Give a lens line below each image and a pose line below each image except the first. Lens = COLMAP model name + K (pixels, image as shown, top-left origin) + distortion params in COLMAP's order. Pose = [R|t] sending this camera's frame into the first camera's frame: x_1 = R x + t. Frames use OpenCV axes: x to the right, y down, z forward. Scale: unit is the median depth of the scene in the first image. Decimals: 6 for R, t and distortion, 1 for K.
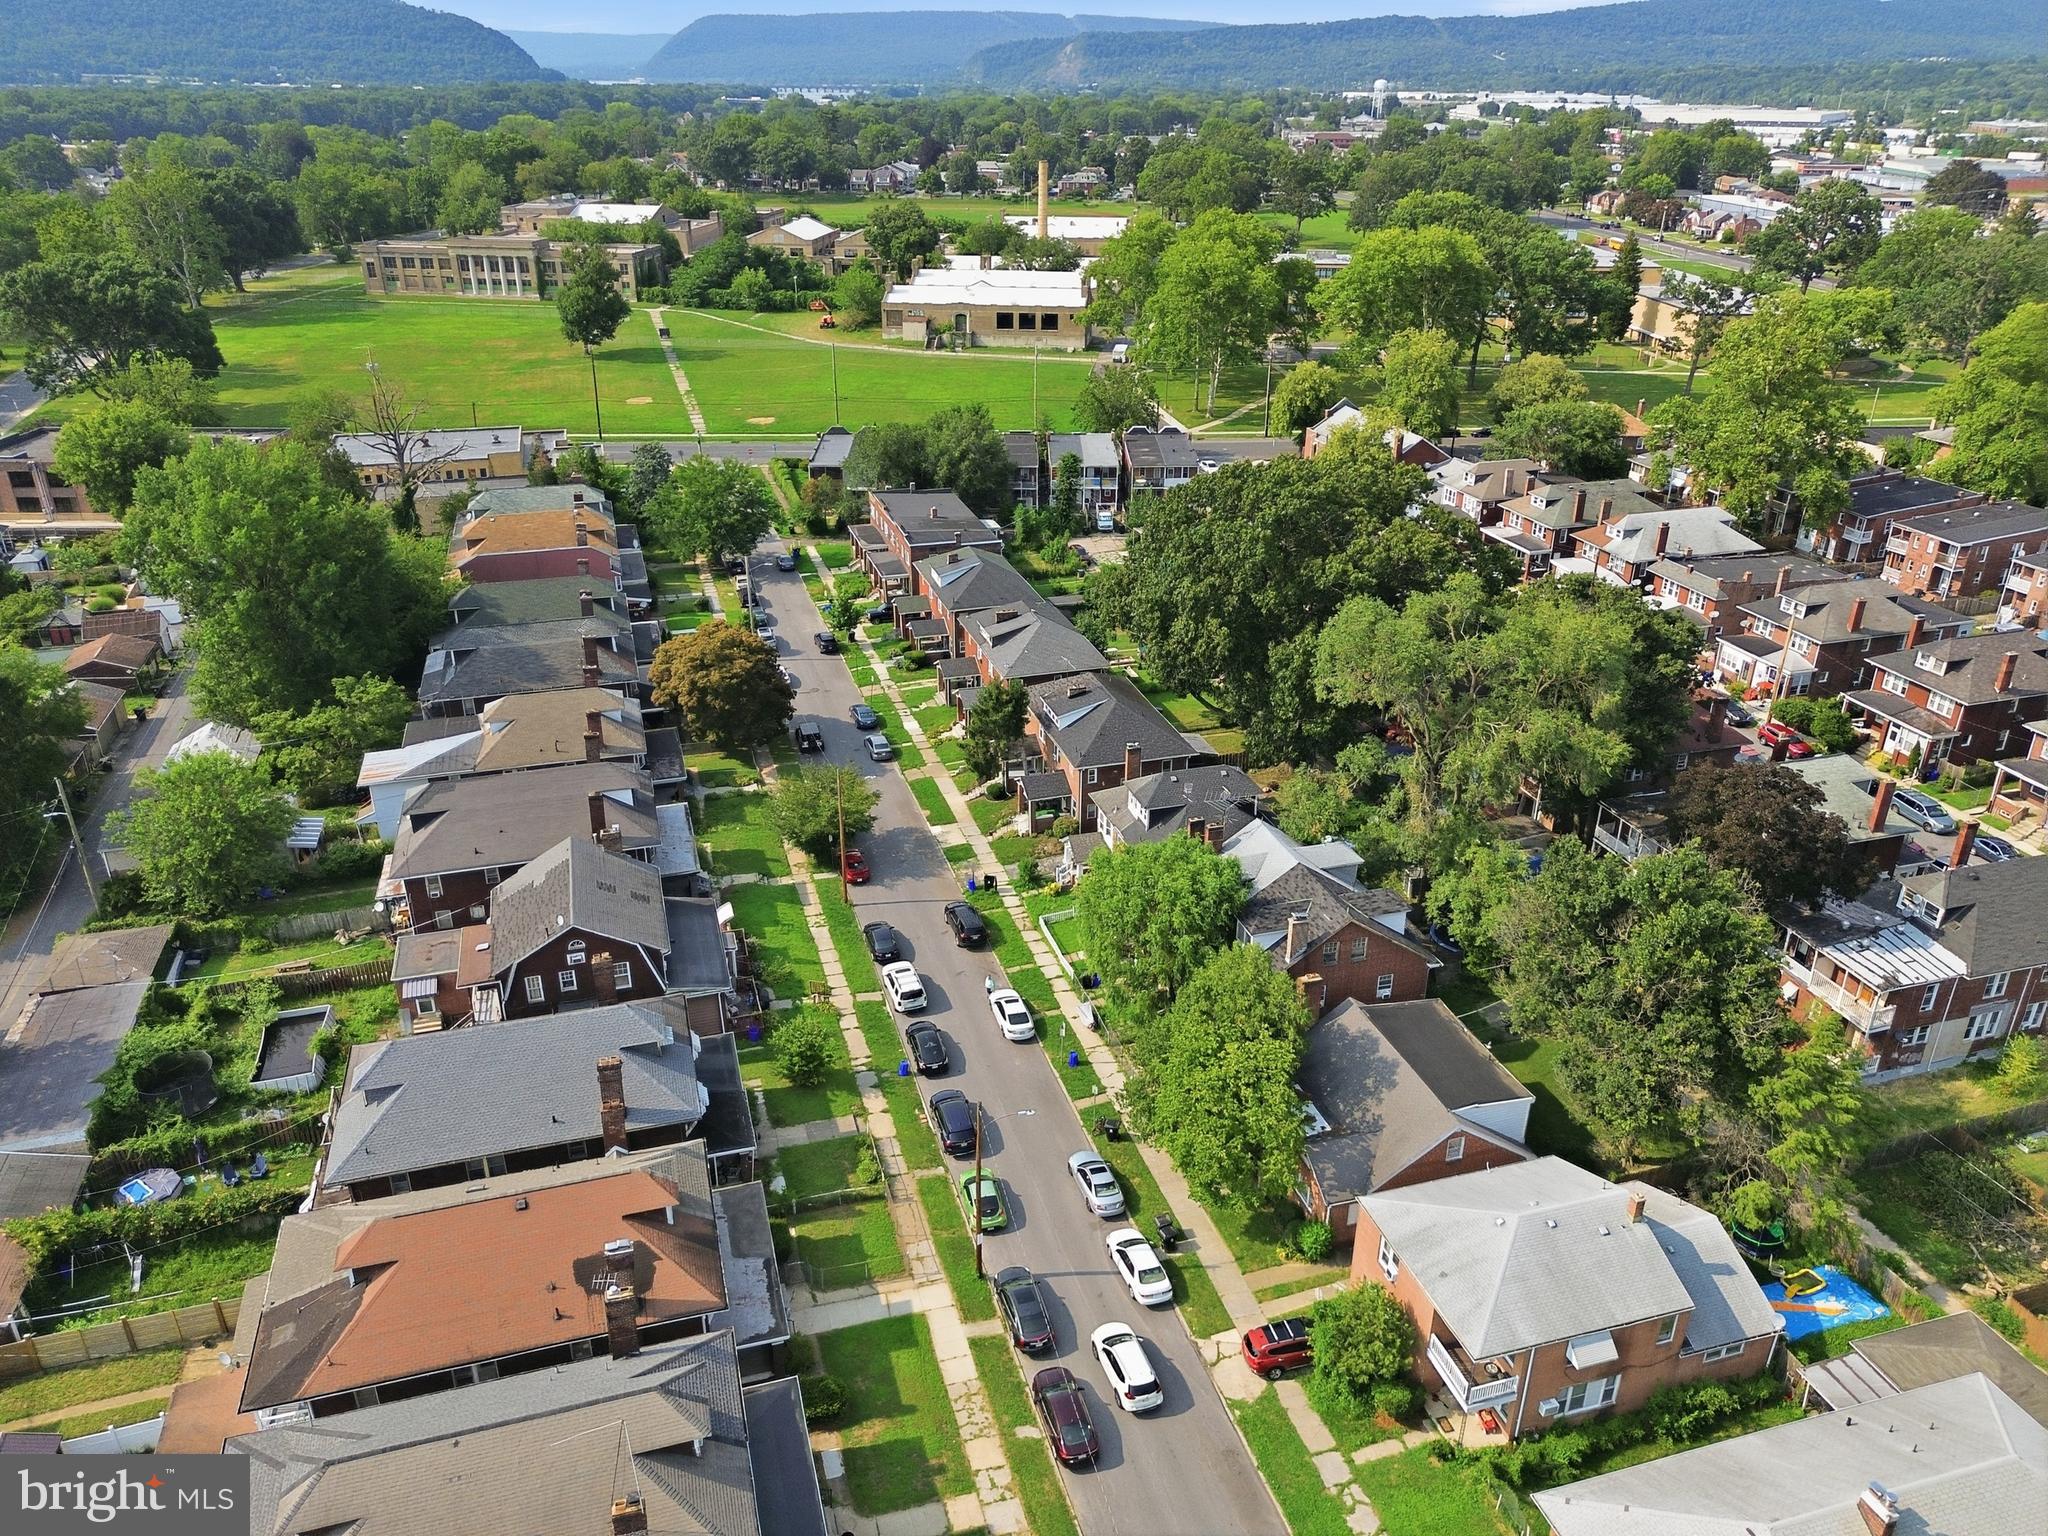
lens RADIAL K [[1453.4, 0, 1021.4], [0, 1453.4, 772.7], [0, 0, 1]] dist [0.058840, -0.052712]
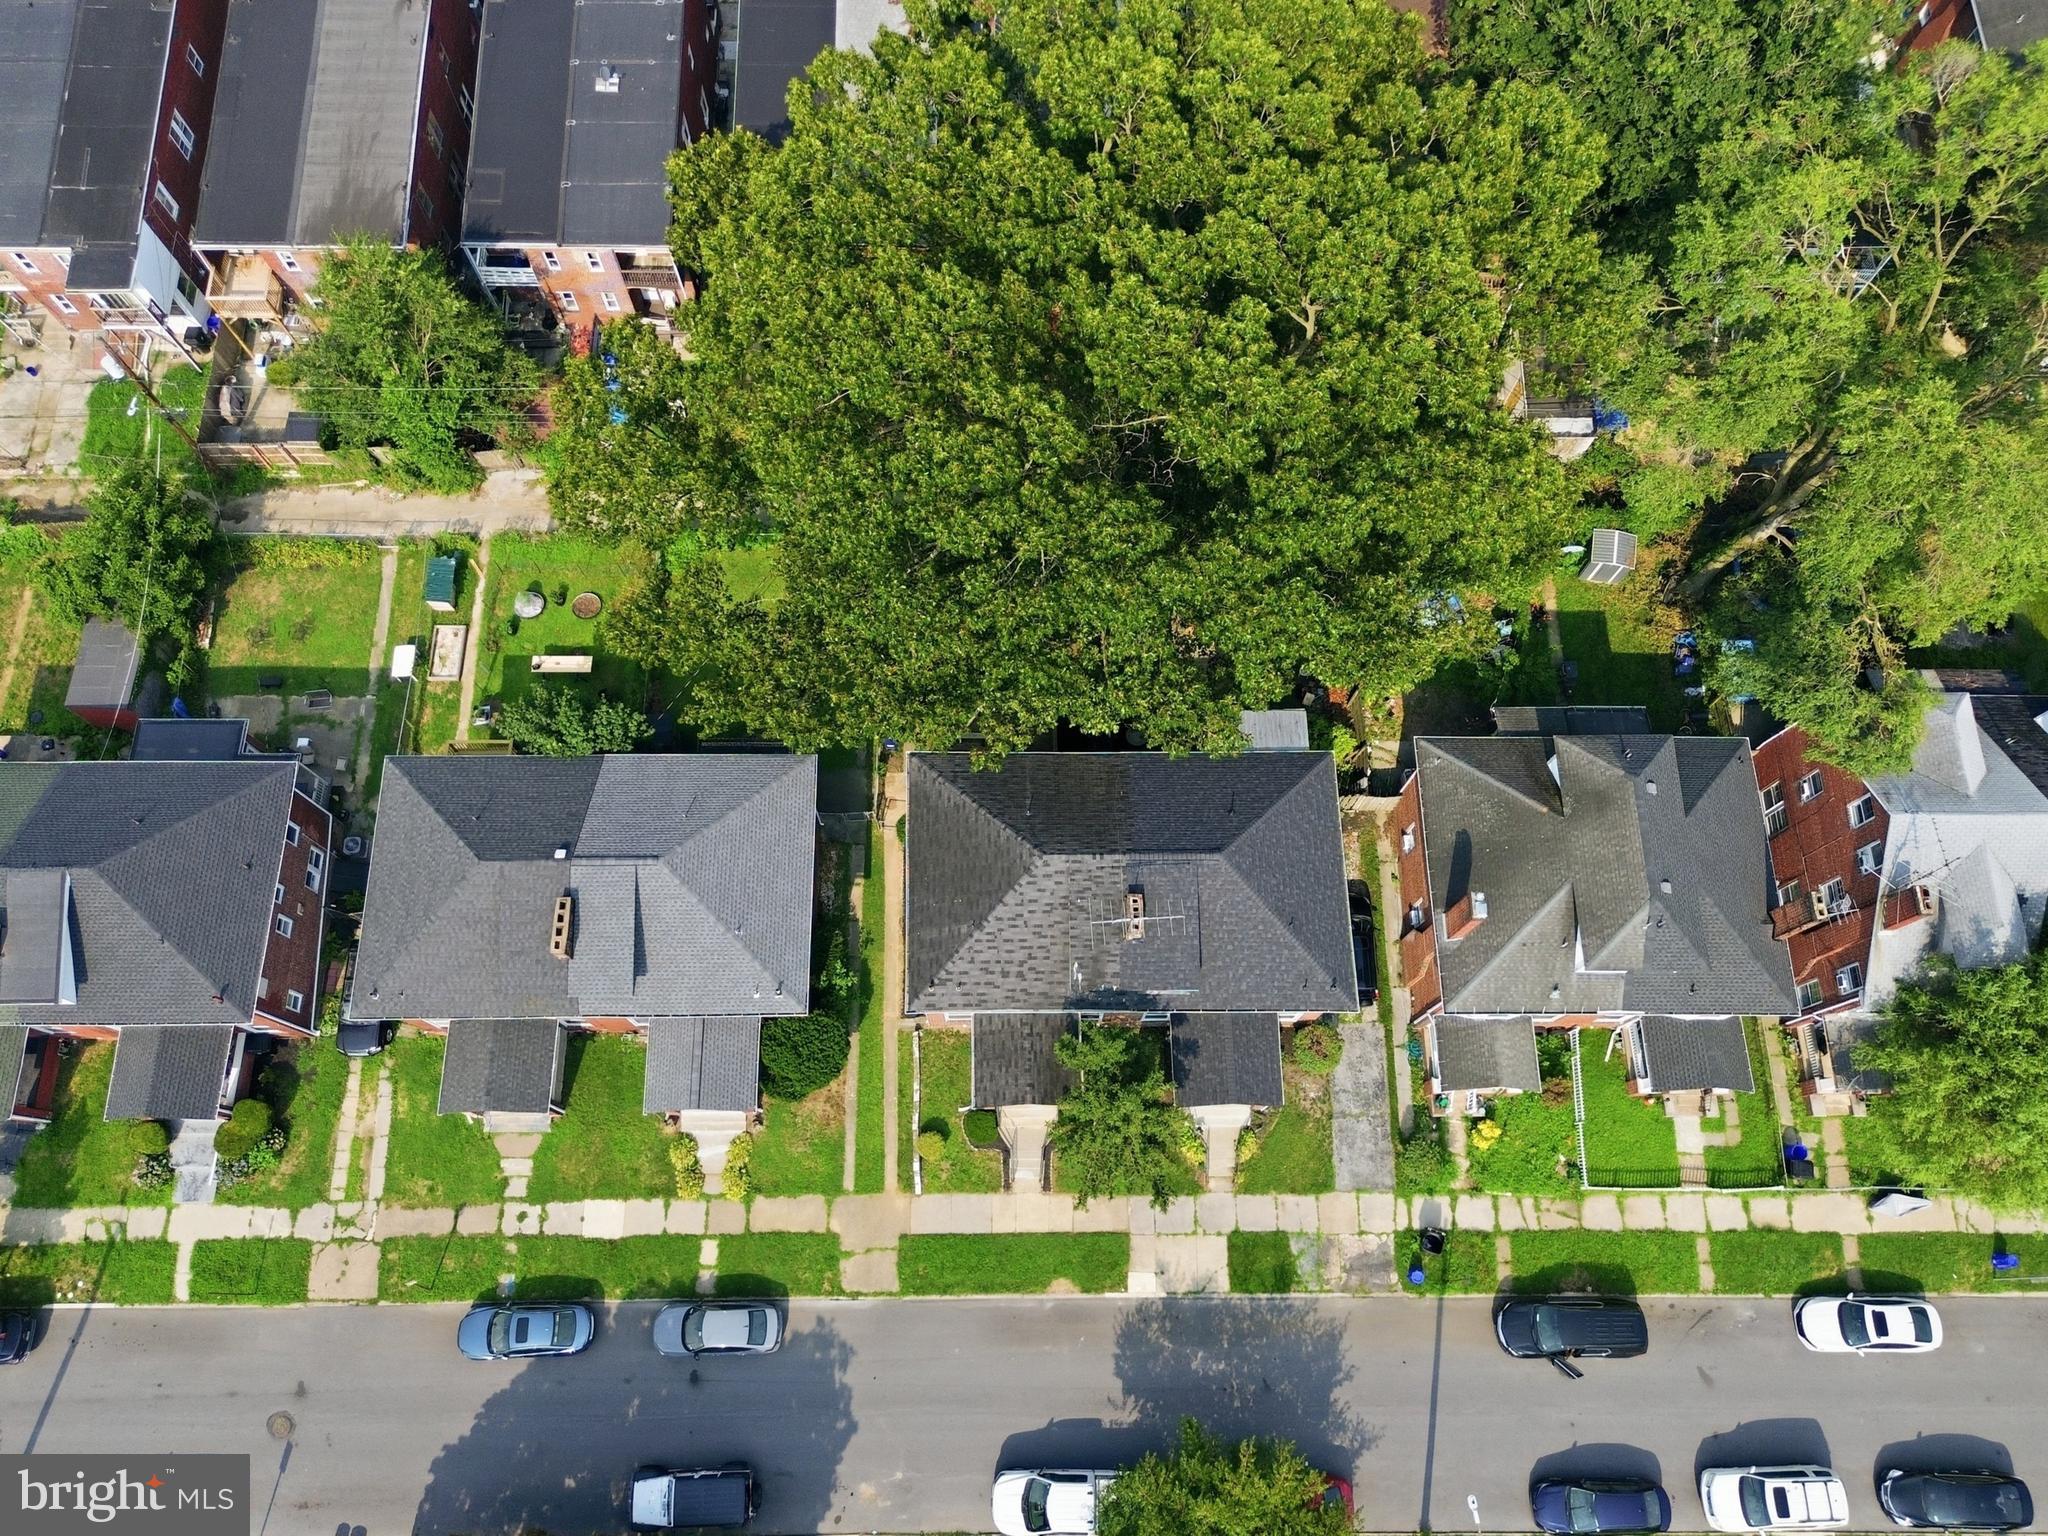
lens RADIAL K [[1453.4, 0, 1021.4], [0, 1453.4, 772.7], [0, 0, 1]] dist [0.058840, -0.052712]
pose [[0.275706, -0.905382, 0.322908, -0.048308], [0.405875, 0.414163, 0.814699, -0.293736], [-0.871351, -0.093557, 0.481659, 0.539247]]
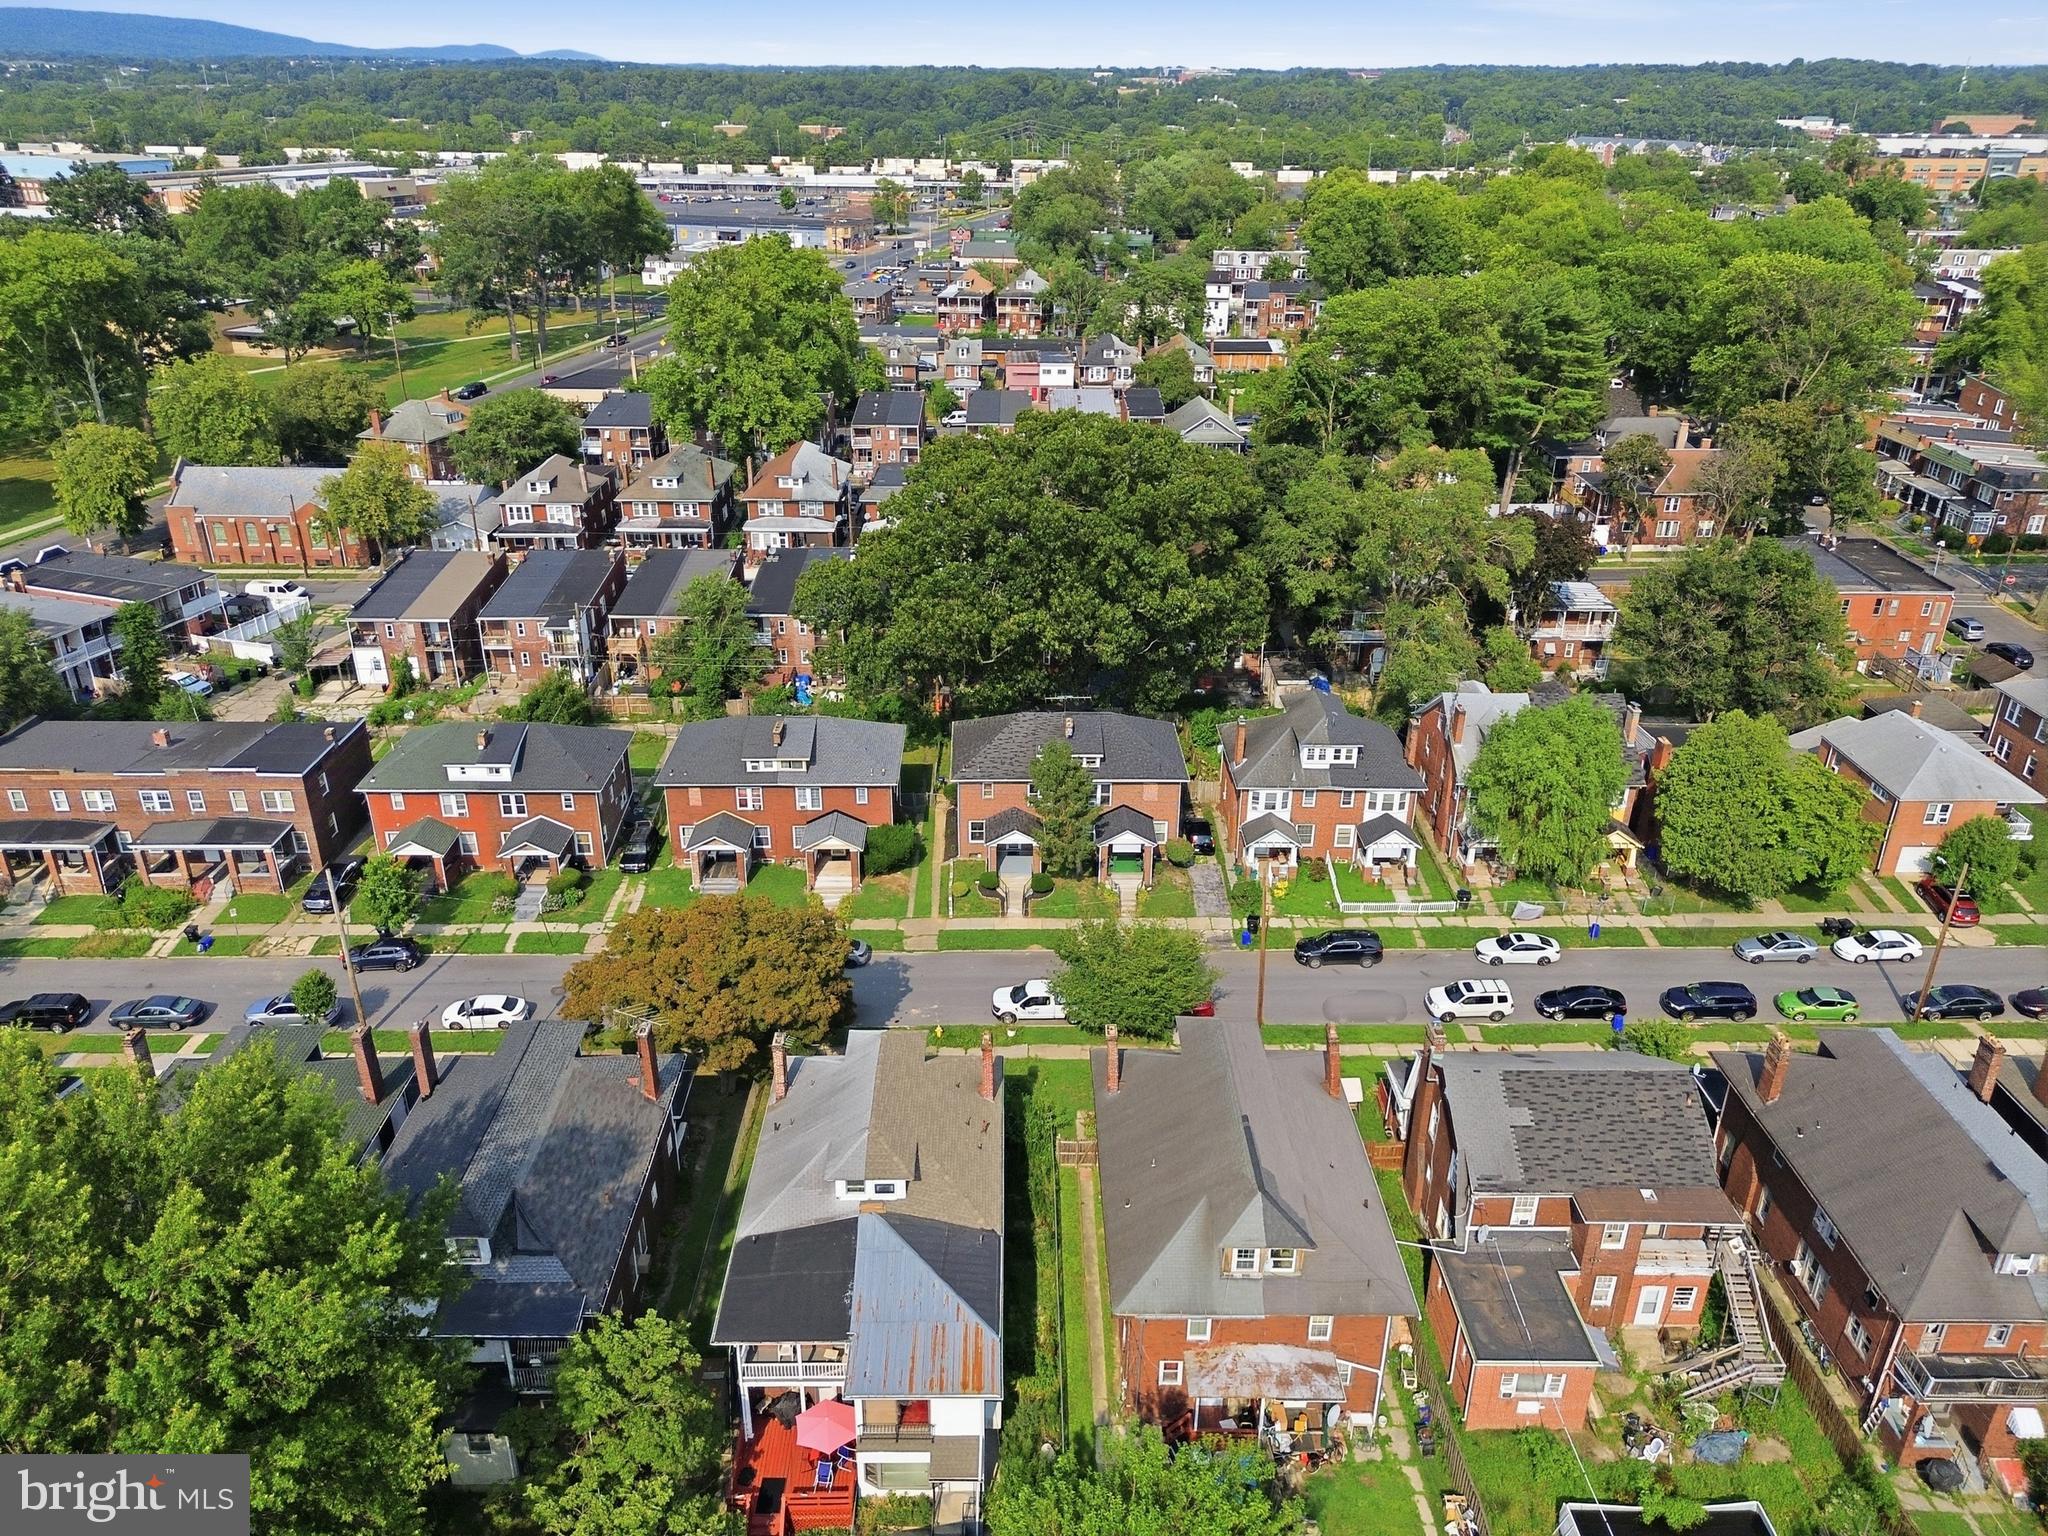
lens RADIAL K [[1453.4, 0, 1021.4], [0, 1453.4, 772.7], [0, 0, 1]] dist [0.058840, -0.052712]
pose [[0.274758, -0.412238, 0.868658, -0.482561], [0.407947, 0.868064, 0.282922, -0.190171], [-0.870682, 0.276632, 0.406679, 0.445667]]
